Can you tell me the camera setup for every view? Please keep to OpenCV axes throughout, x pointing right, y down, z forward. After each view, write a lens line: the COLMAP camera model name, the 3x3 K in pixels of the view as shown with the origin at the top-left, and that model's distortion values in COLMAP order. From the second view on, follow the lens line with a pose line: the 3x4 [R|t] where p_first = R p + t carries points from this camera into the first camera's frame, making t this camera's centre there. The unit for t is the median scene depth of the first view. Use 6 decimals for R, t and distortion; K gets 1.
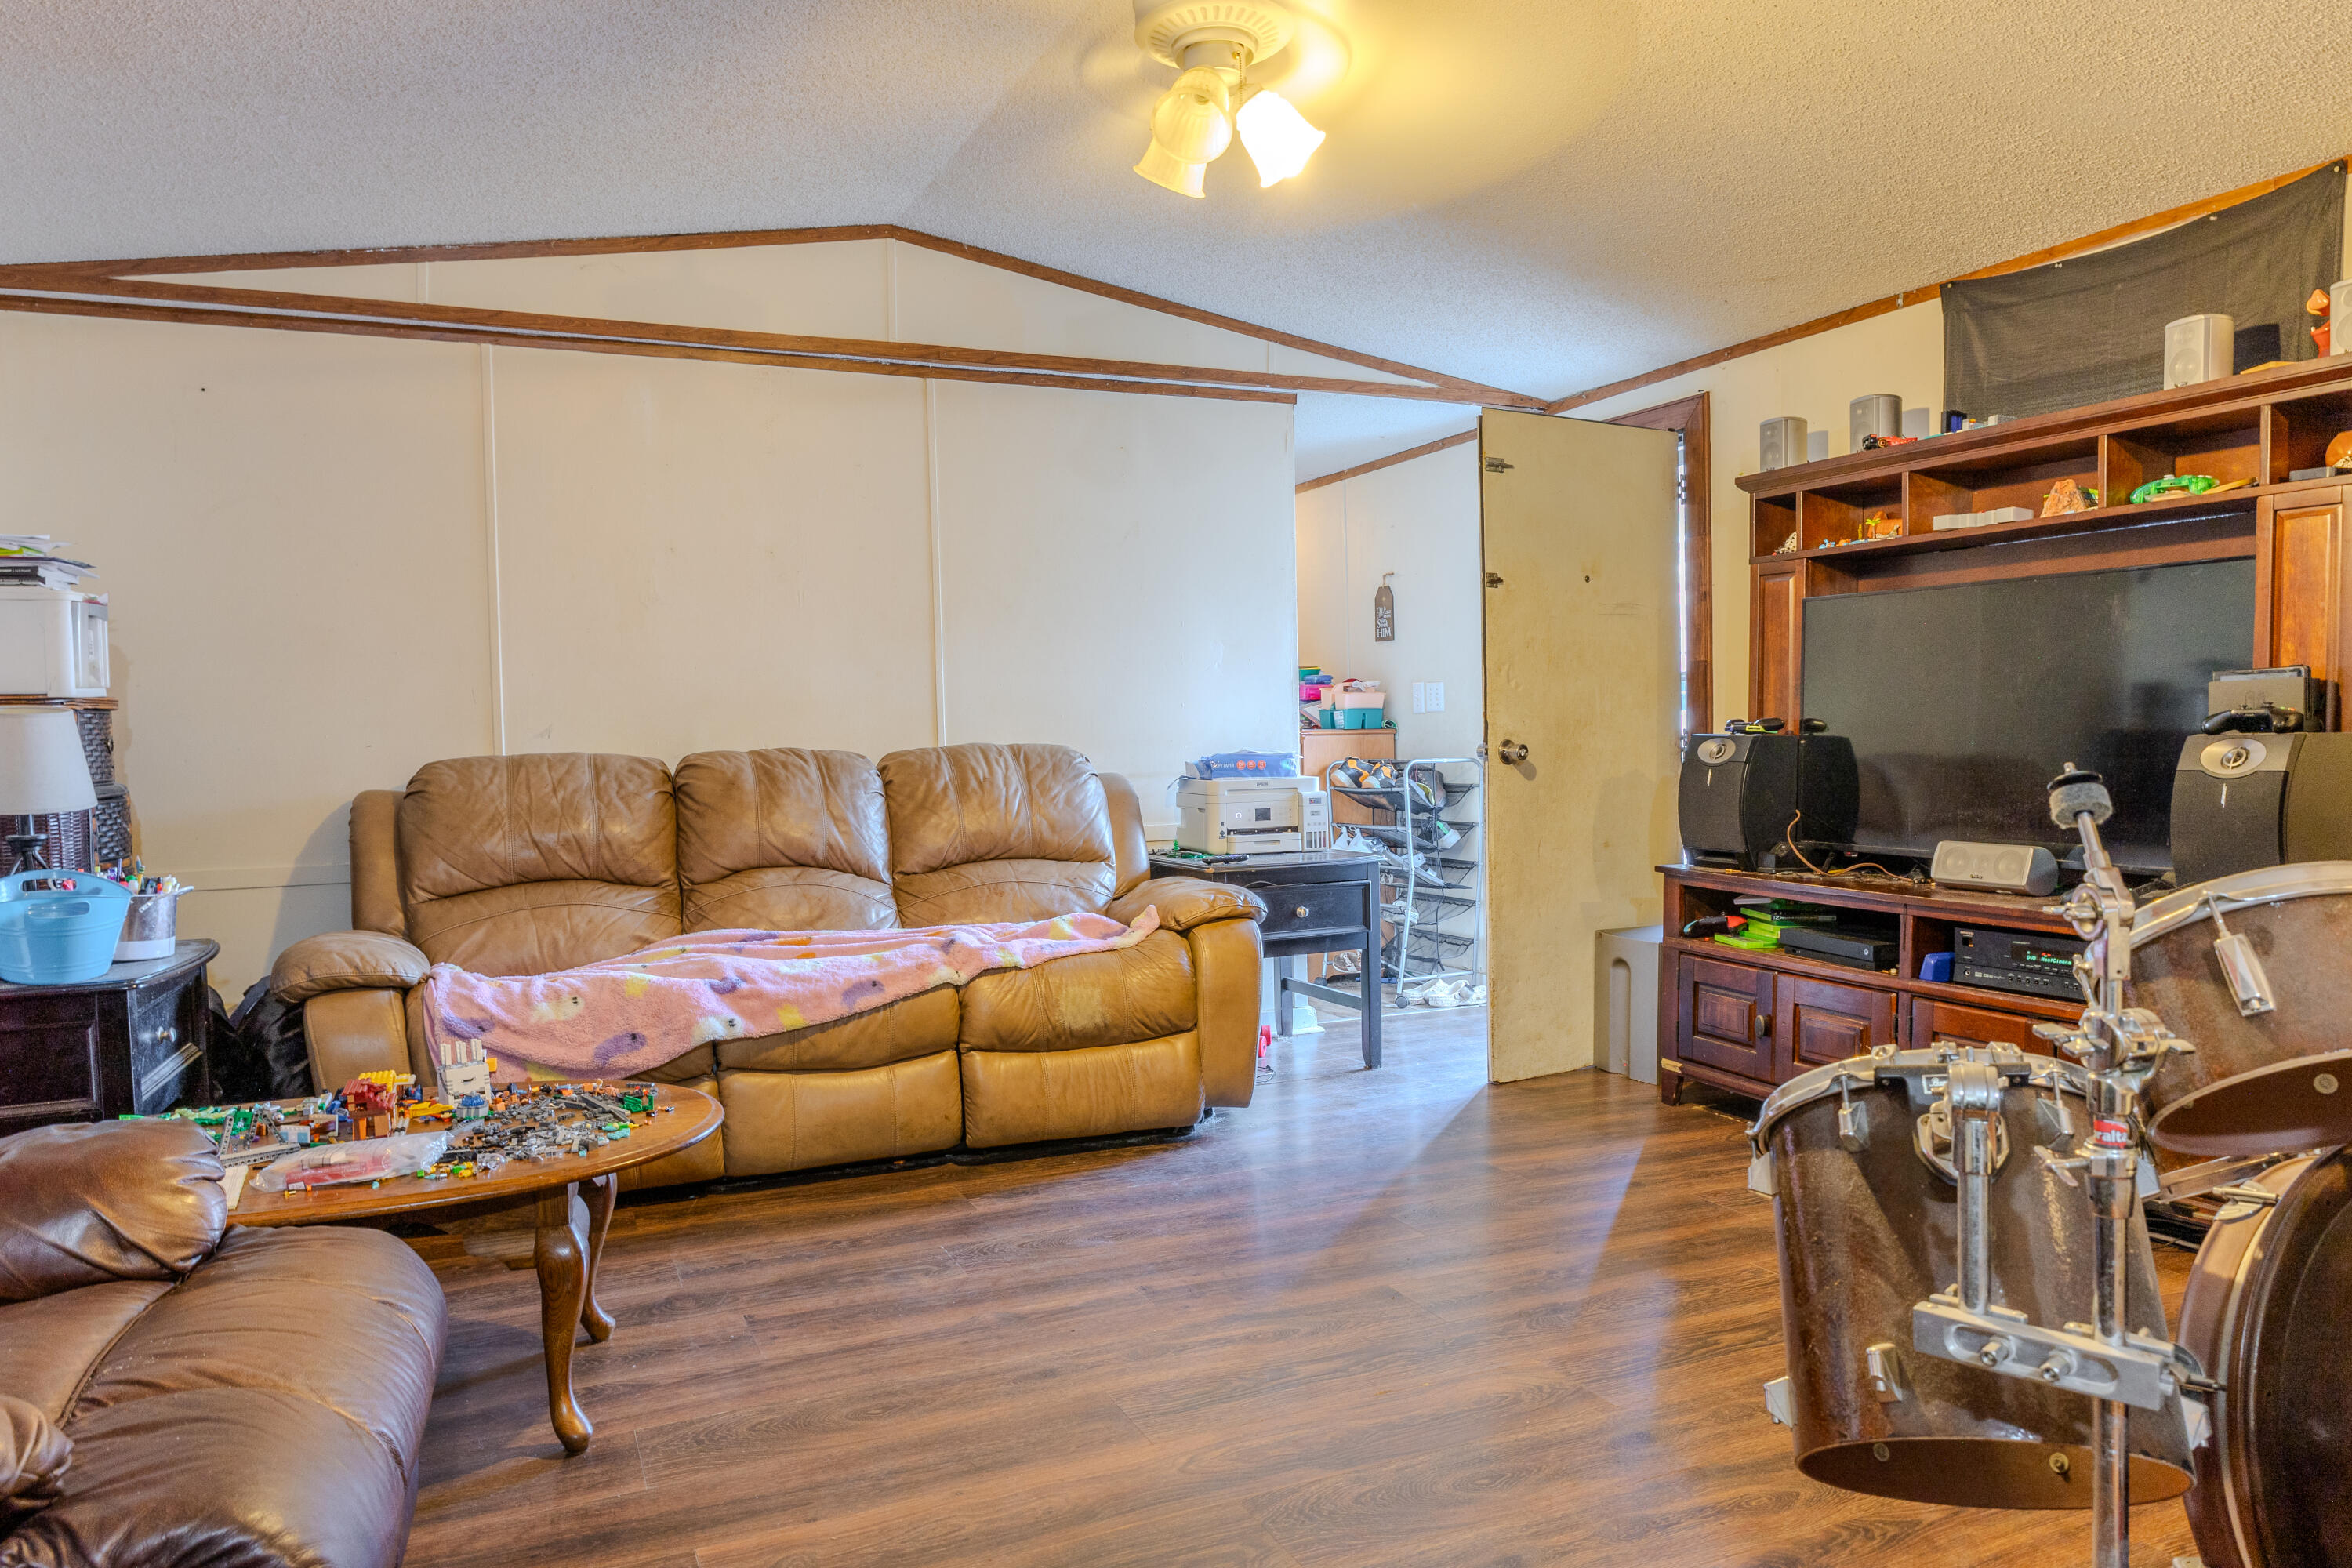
lens RADIAL K [[1557.9, 0, 1173.7], [0, 1557.9, 787.1], [0, 0, 1]] dist [-0.001484, 0.000083]
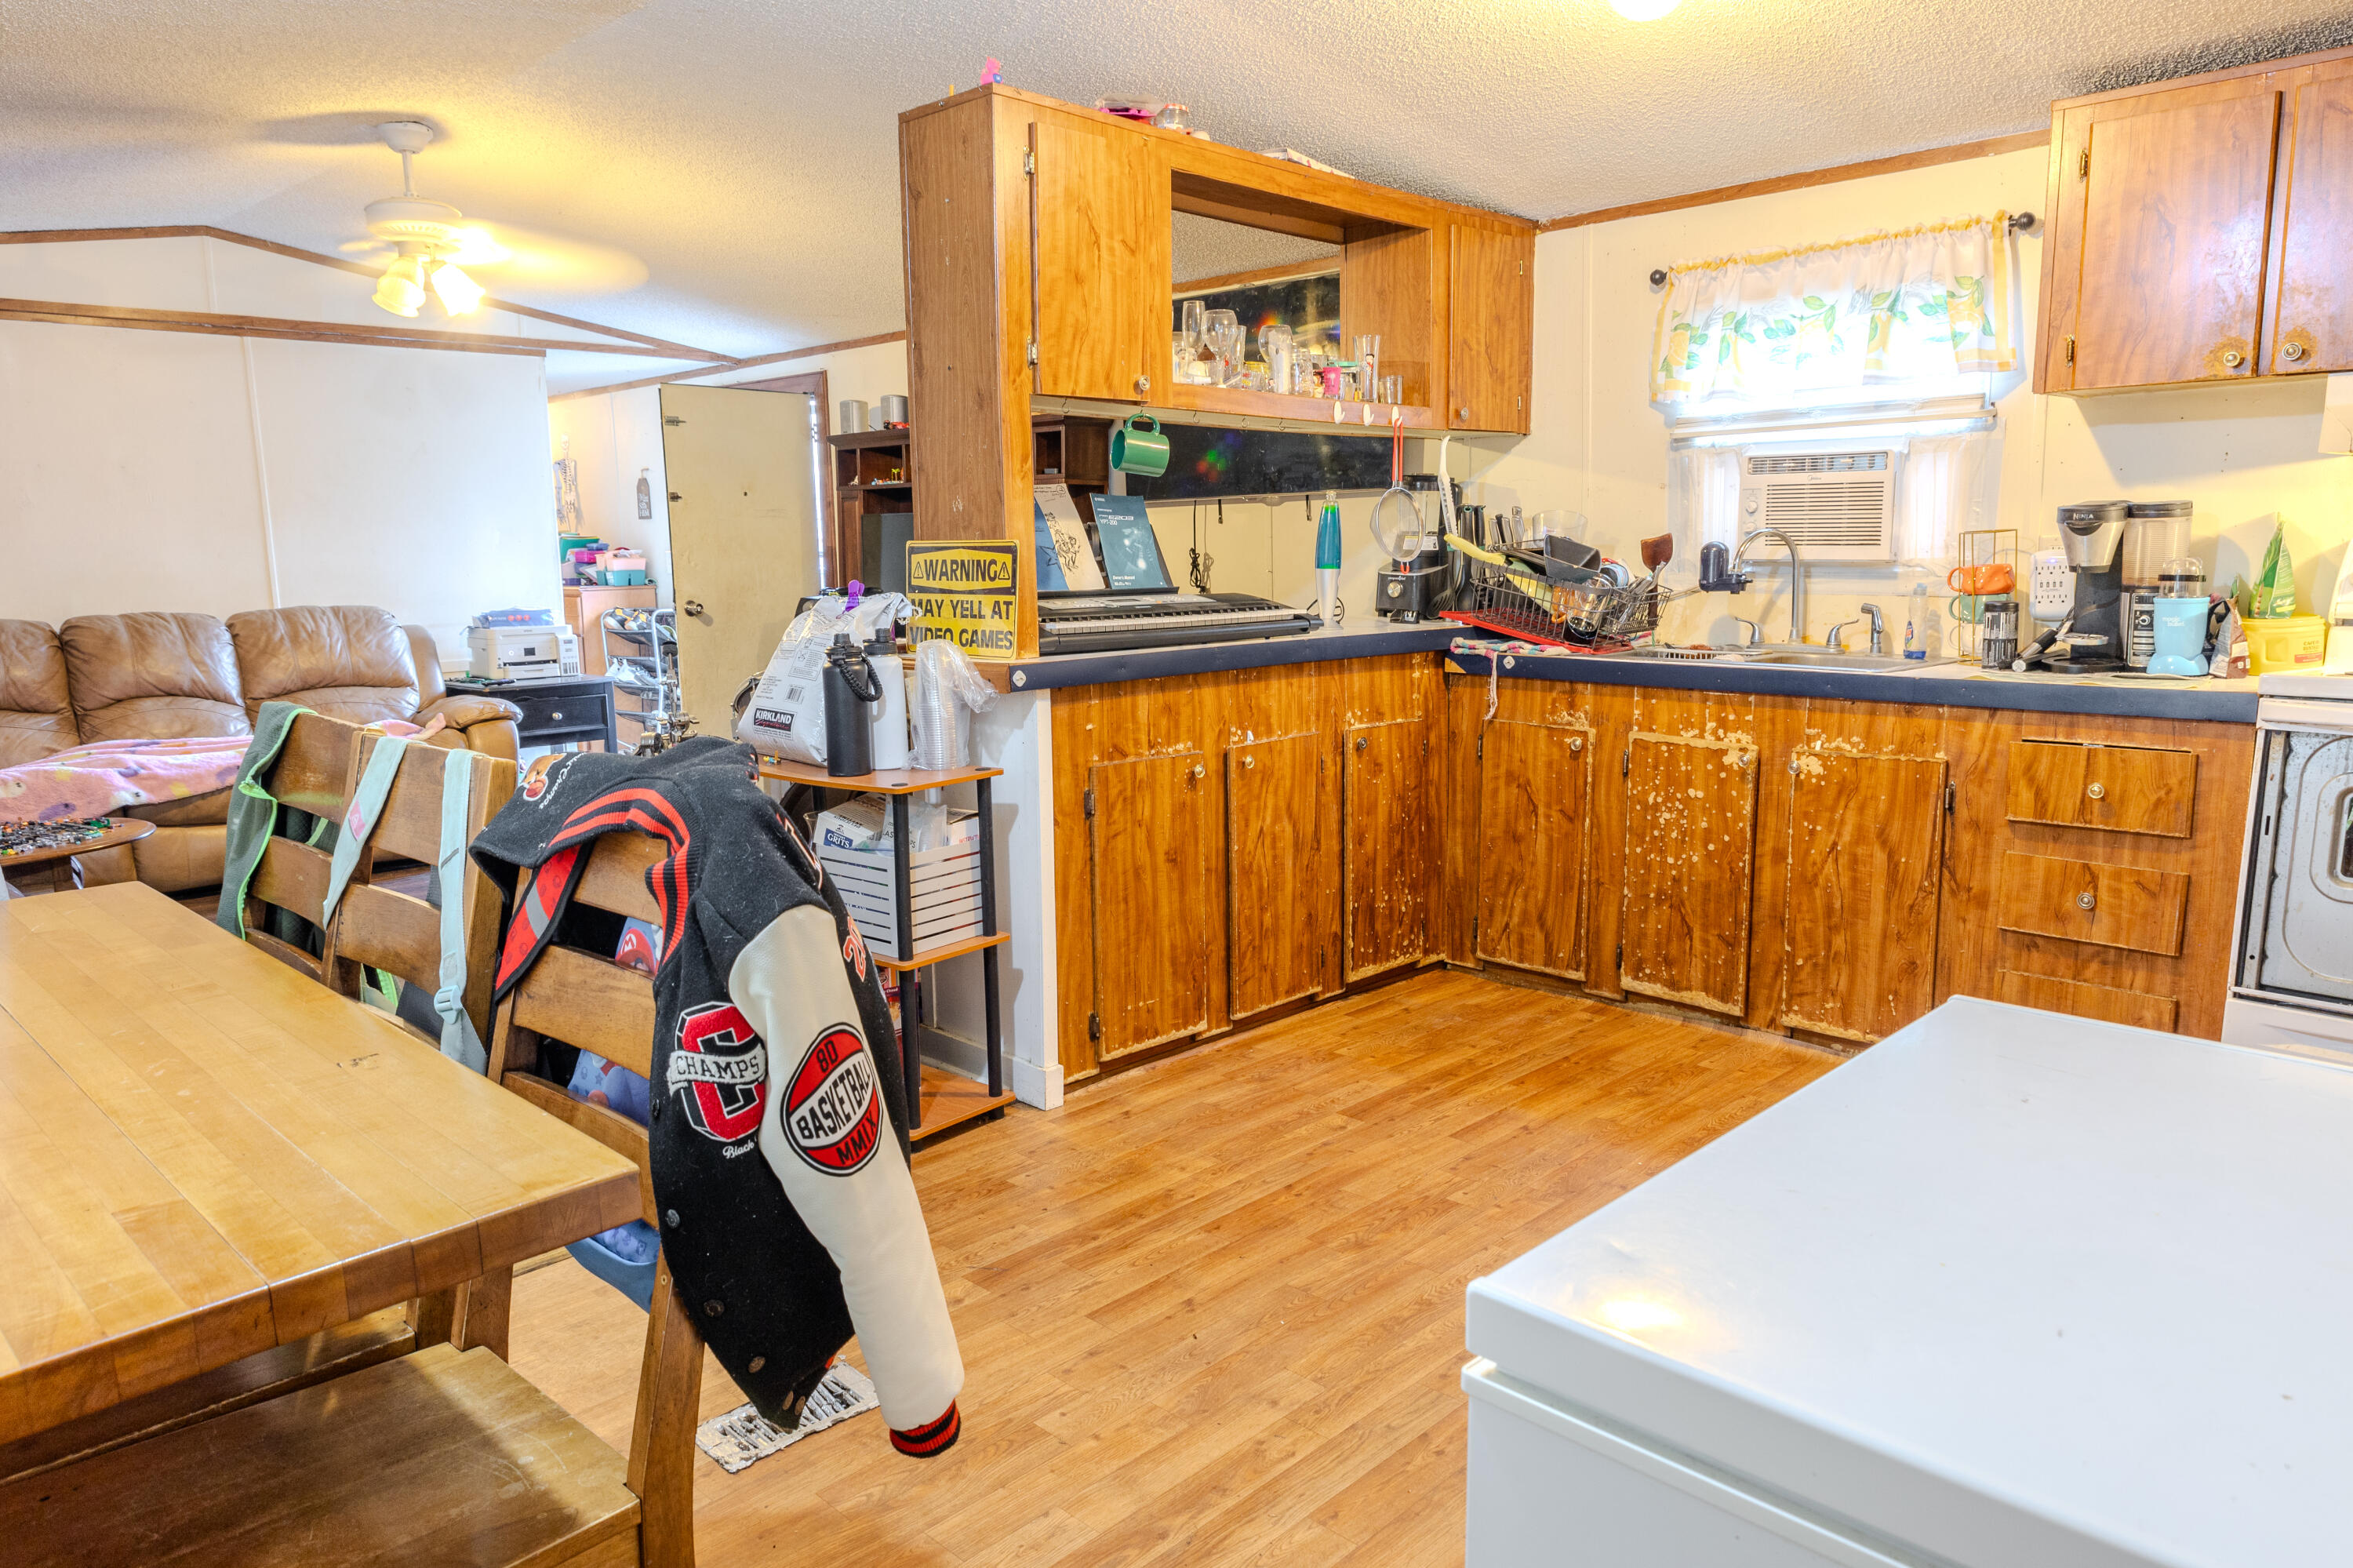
lens RADIAL K [[1558.6, 0, 1184.2], [0, 1558.6, 788.9], [0, 0, 1]] dist [-0.001484, 0.000083]
pose [[0.931092, -0.053222, 0.360880, 0.103647], [0.011624, 0.993126, 0.116472, -0.019658], [-0.364598, -0.104251, 0.925311, -0.654074]]
